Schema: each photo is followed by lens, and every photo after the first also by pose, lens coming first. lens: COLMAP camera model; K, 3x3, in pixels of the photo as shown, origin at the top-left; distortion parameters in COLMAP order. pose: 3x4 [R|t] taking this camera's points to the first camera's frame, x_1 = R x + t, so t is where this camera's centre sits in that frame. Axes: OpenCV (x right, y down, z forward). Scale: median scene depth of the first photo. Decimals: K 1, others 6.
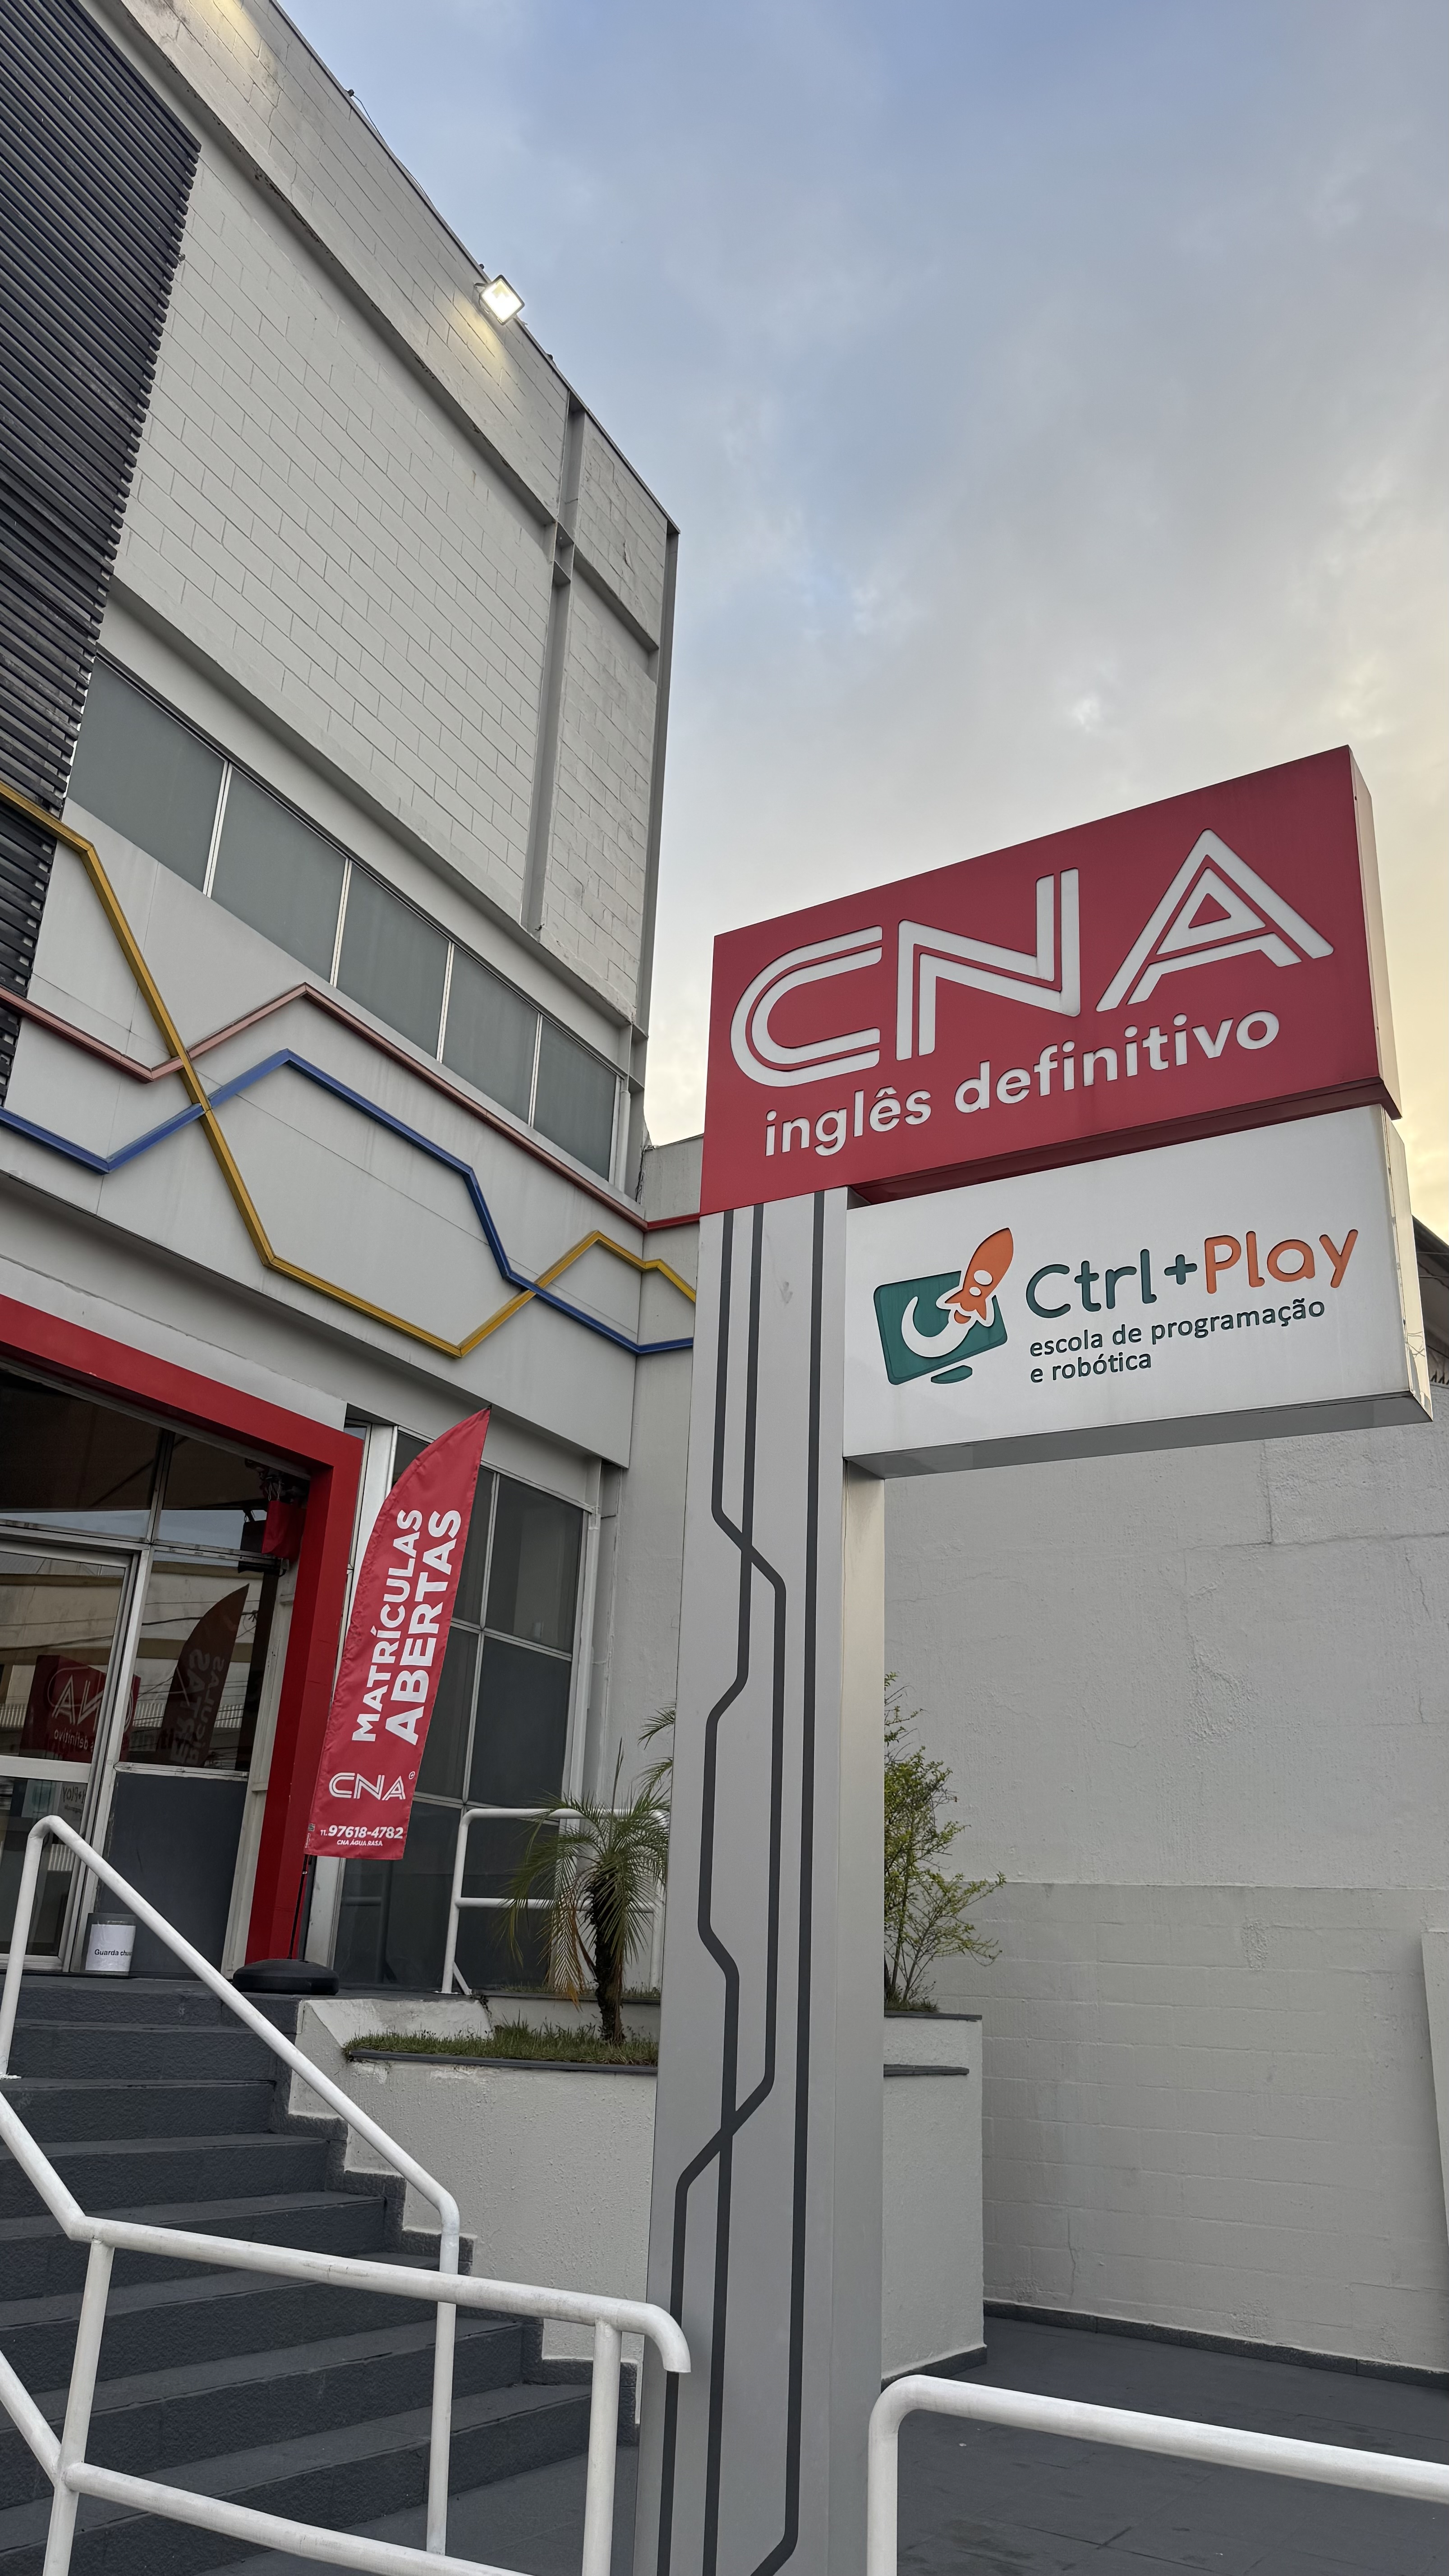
lens RADIAL K [[1786.8, 0, 713.1], [0, 1786.8, 1297.3], [0, 0, 1]] dist [0.183893, -0.334419]
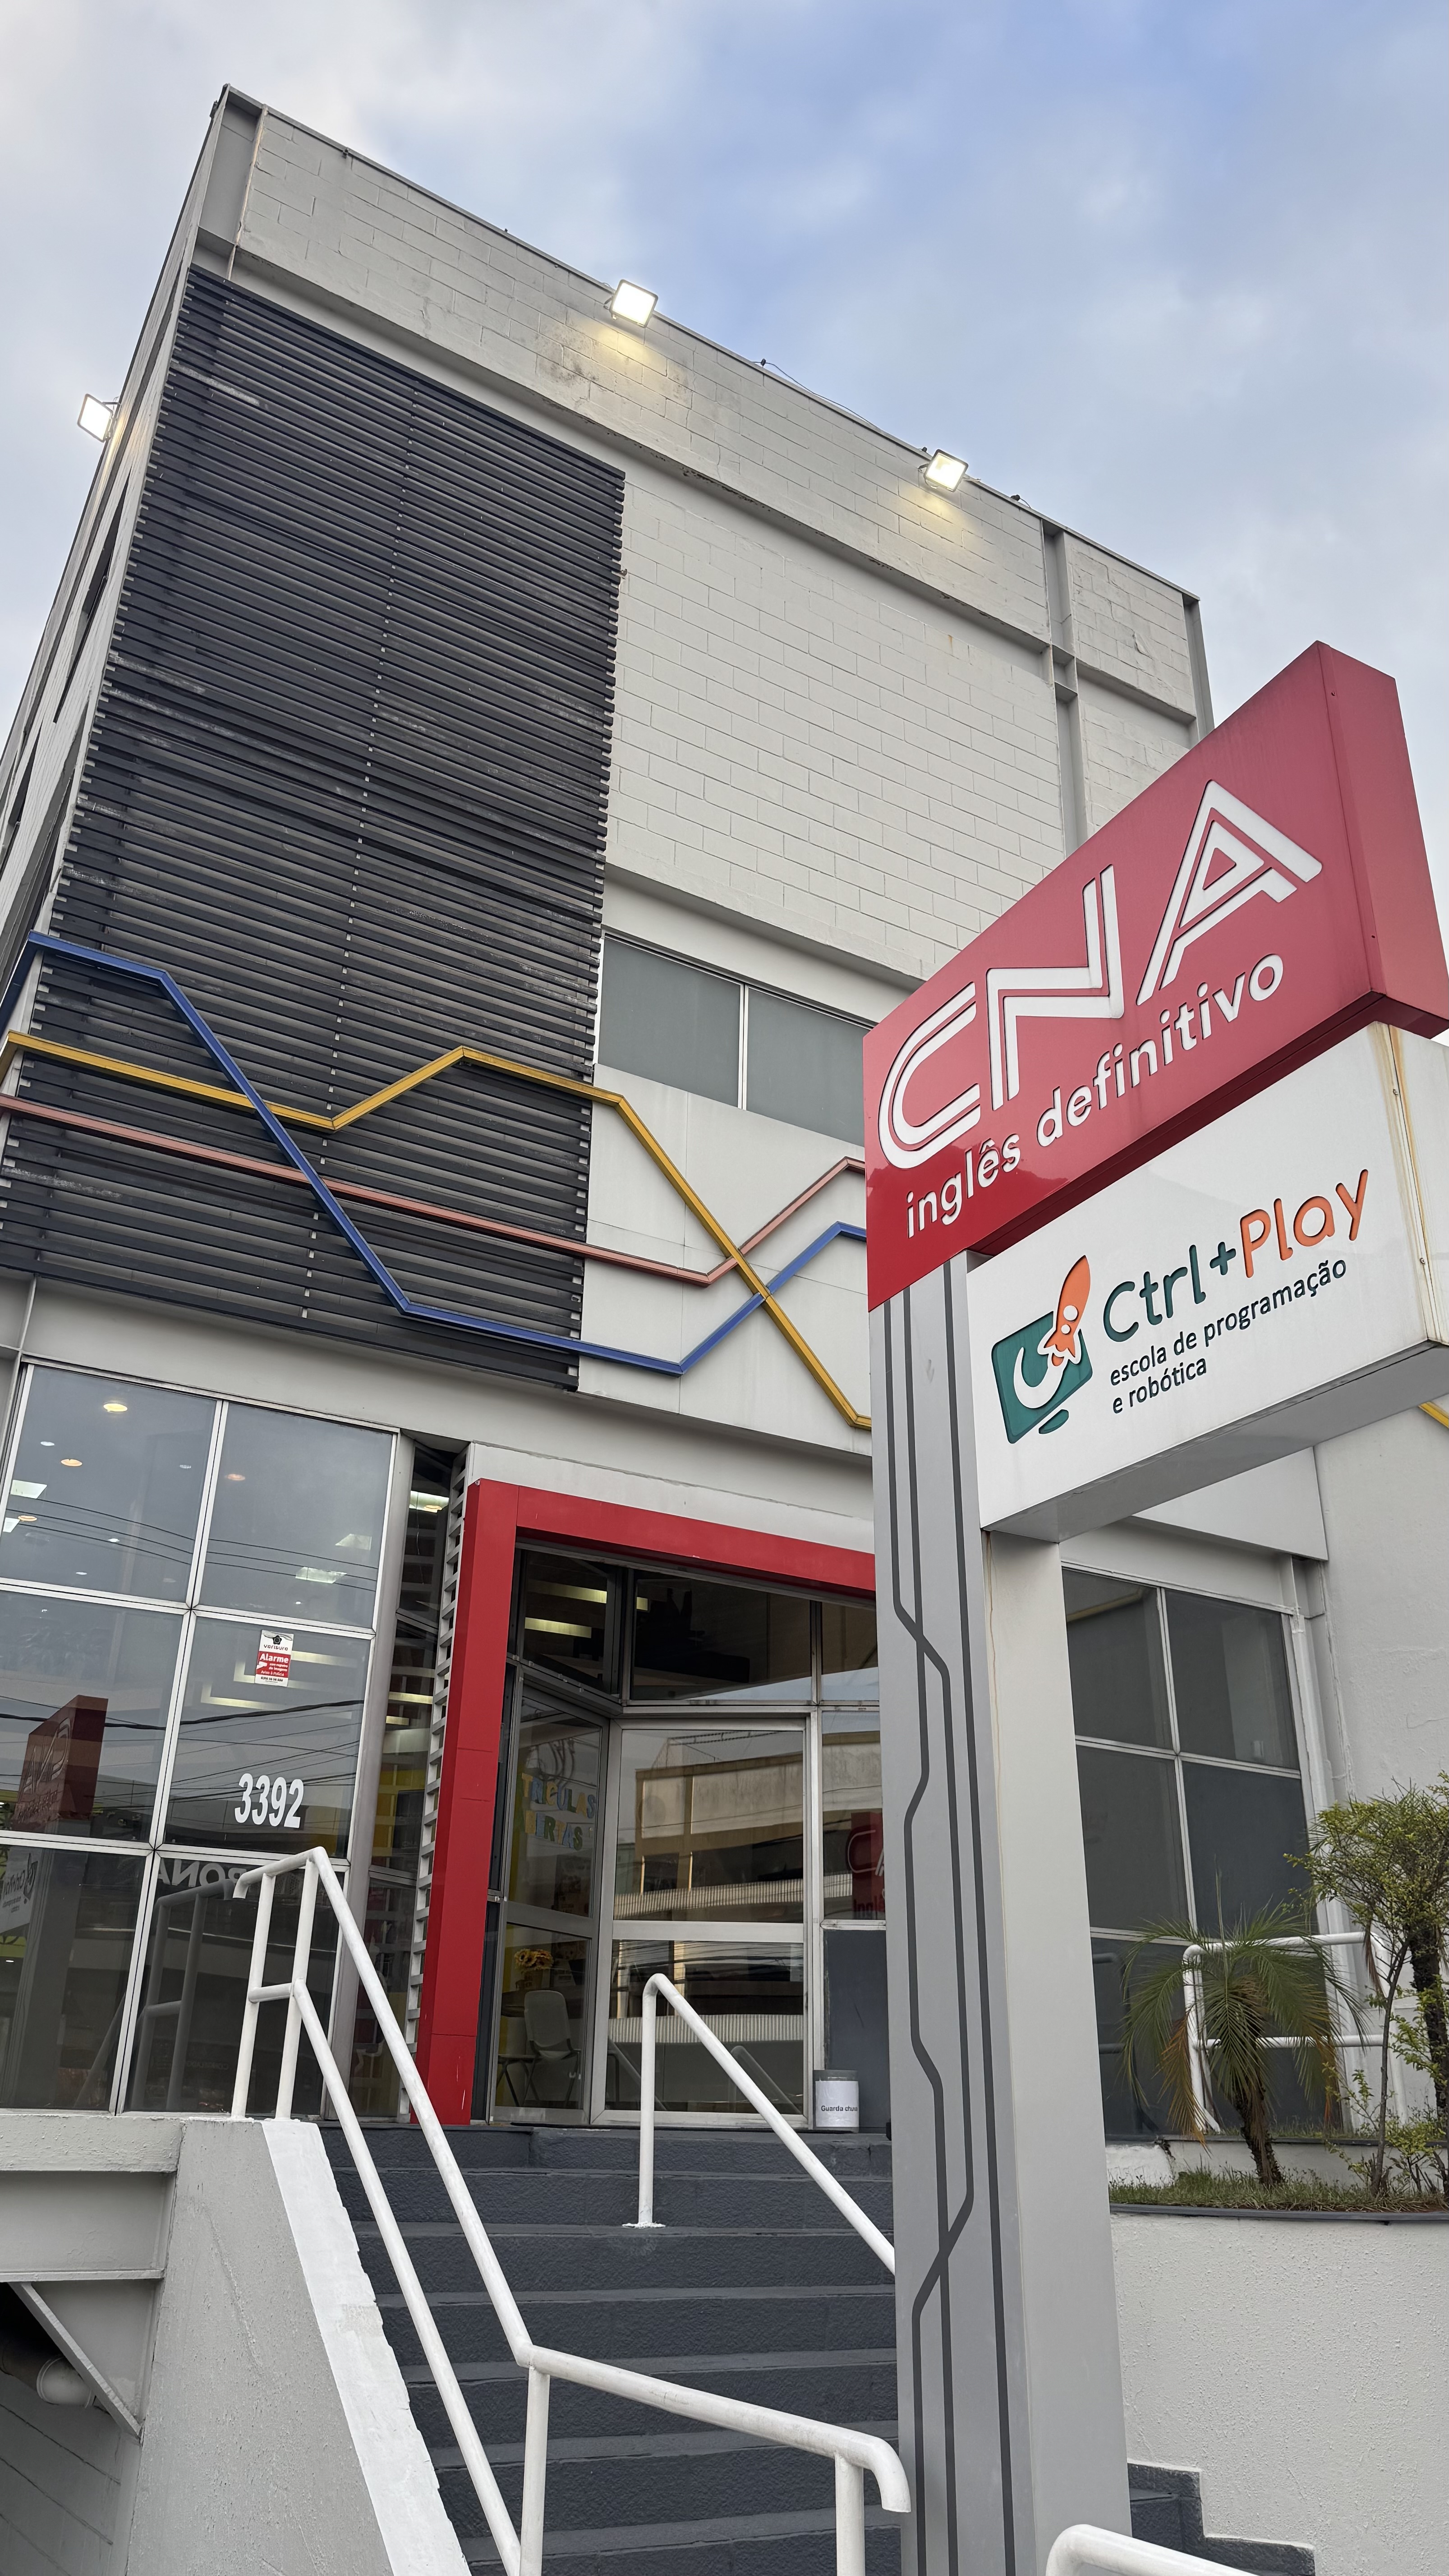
lens RADIAL K [[1786.8, 0, 713.1], [0, 1786.8, 1297.3], [0, 0, 1]] dist [0.183893, -0.334419]
pose [[0.867423, -0.235413, -0.438358, 0.359989], [0.200225, 0.971664, -0.125611, 0.055244], [0.455507, 0.021188, 0.889980, 0.068703]]
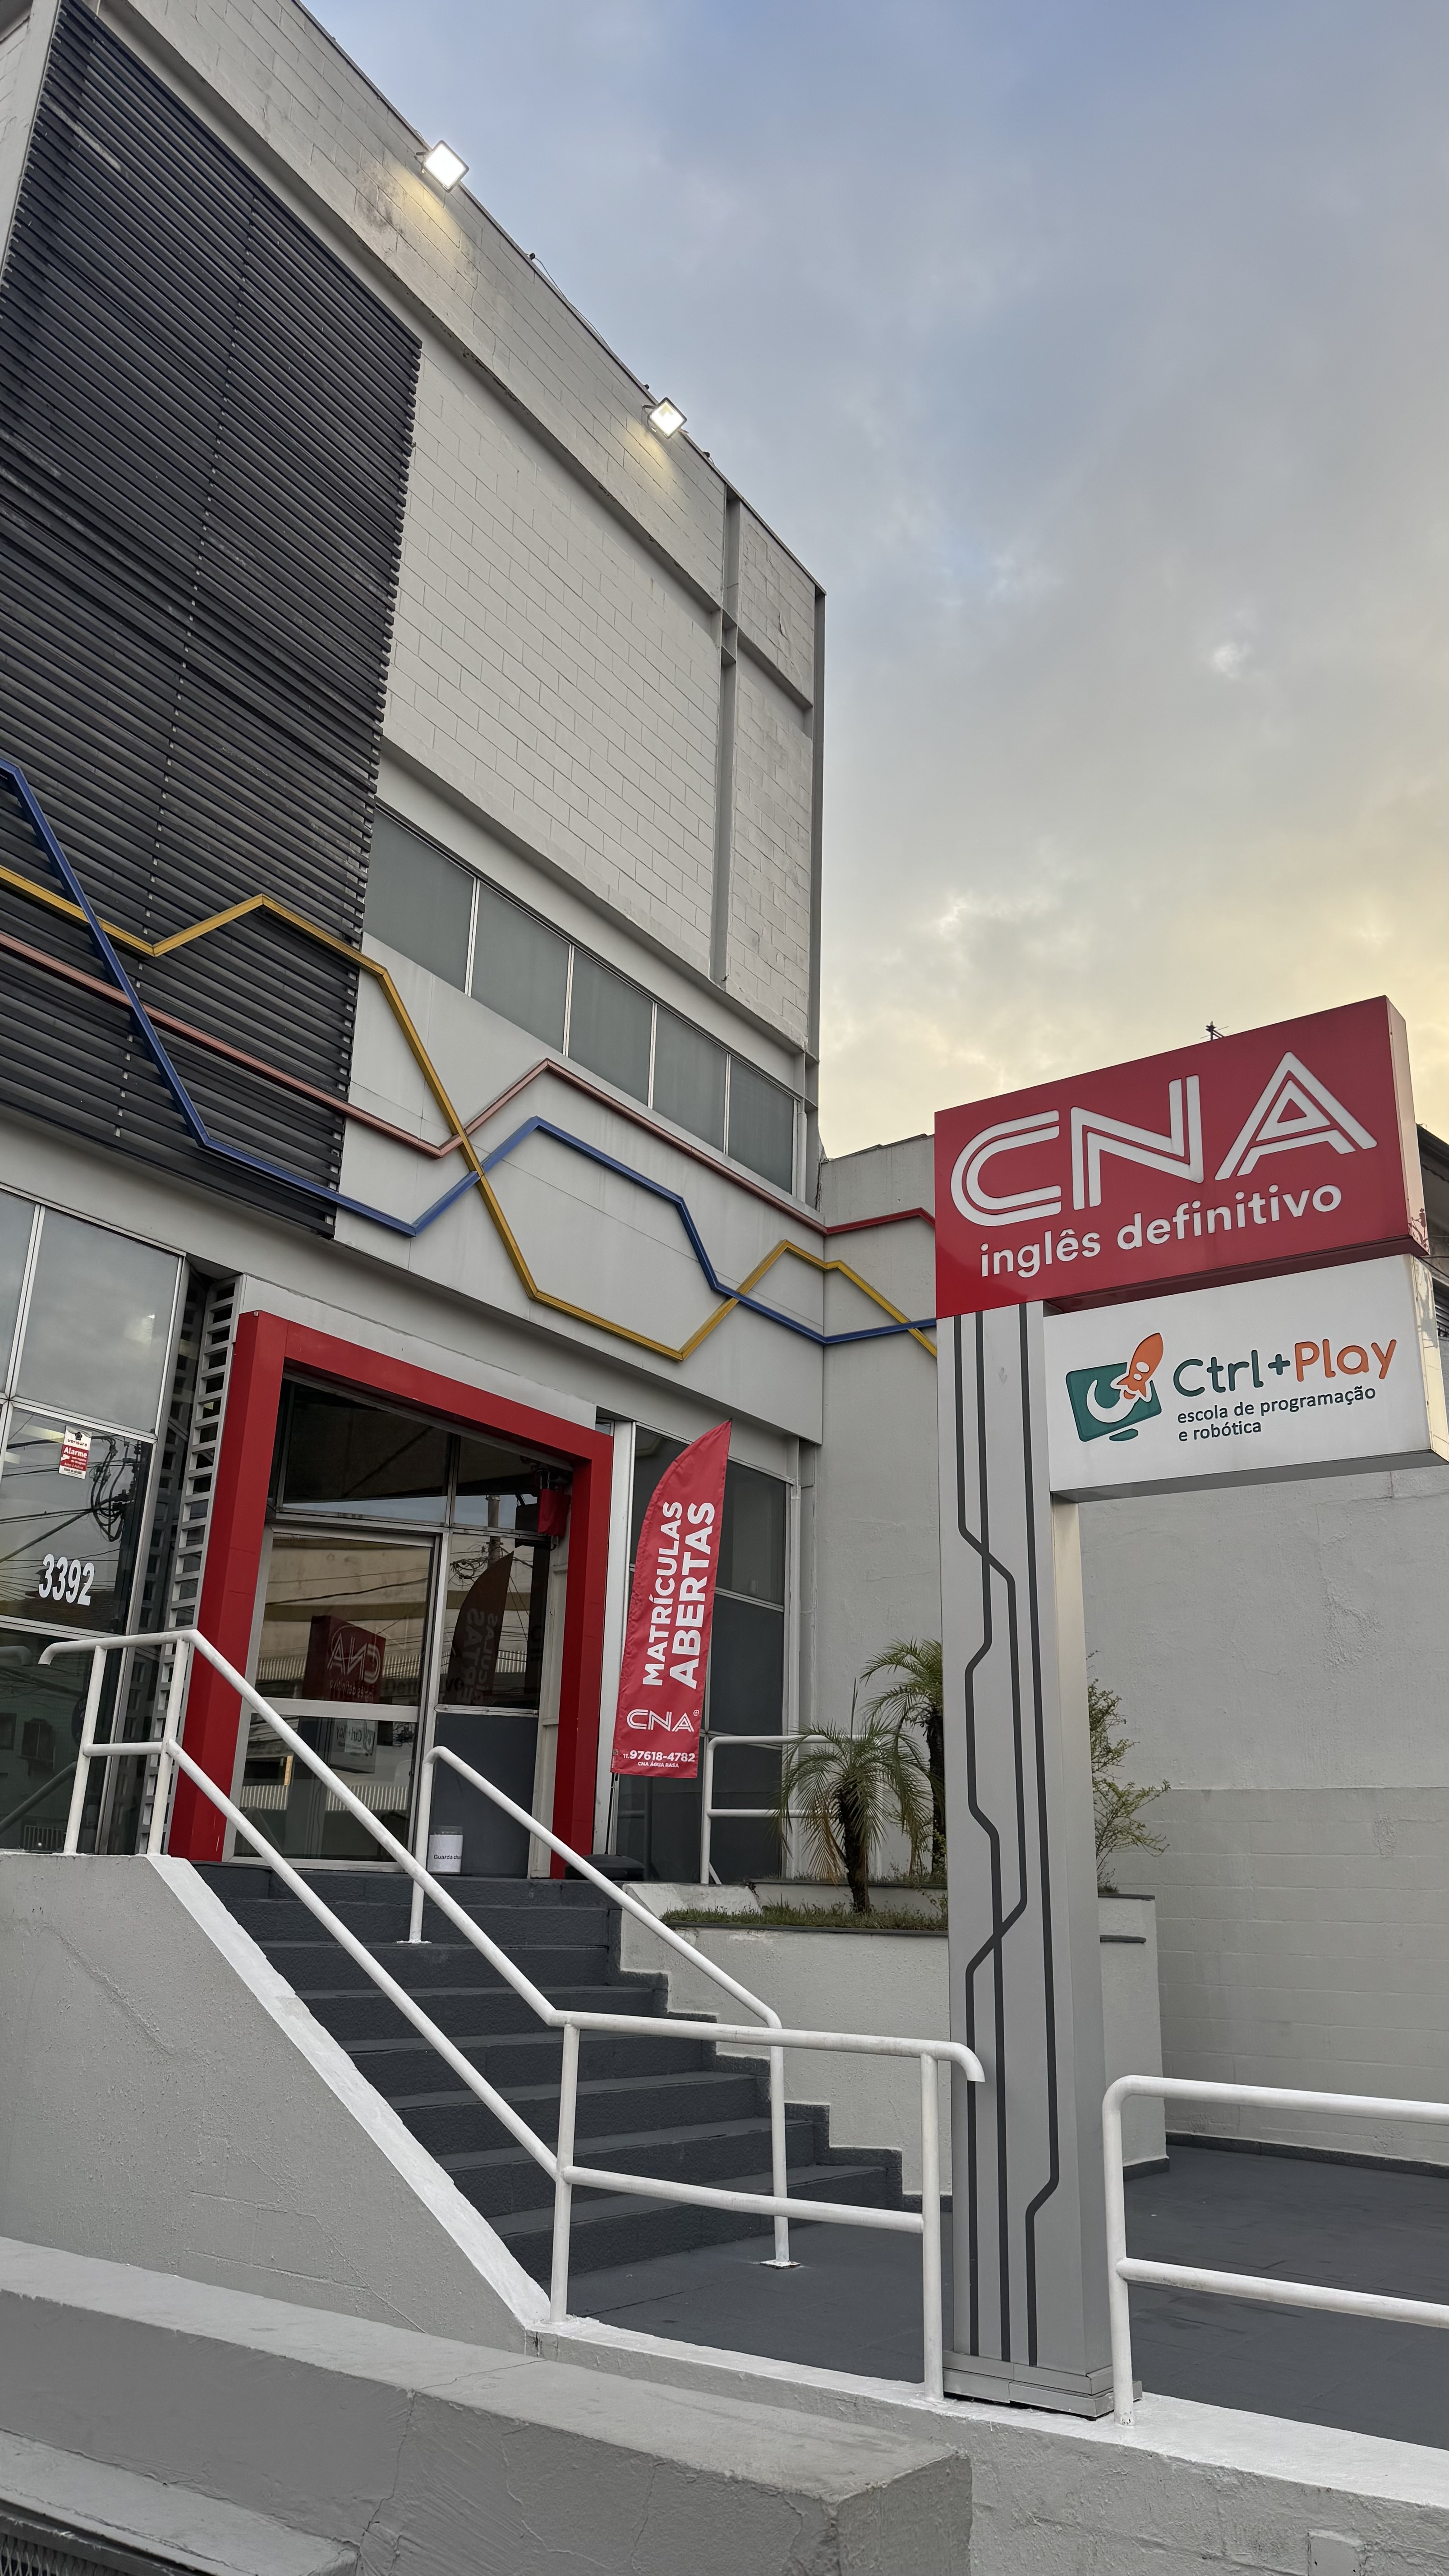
lens RADIAL K [[1775.0, 0, 724.6], [0, 1775.0, 1300.5], [0, 0, 1]] dist [0.165759, -0.233269]
pose [[0.996653, -0.041972, -0.070154, -0.075660], [0.044446, 0.998430, 0.034083, -0.116527], [0.068613, -0.037087, 0.996954, -0.426315]]
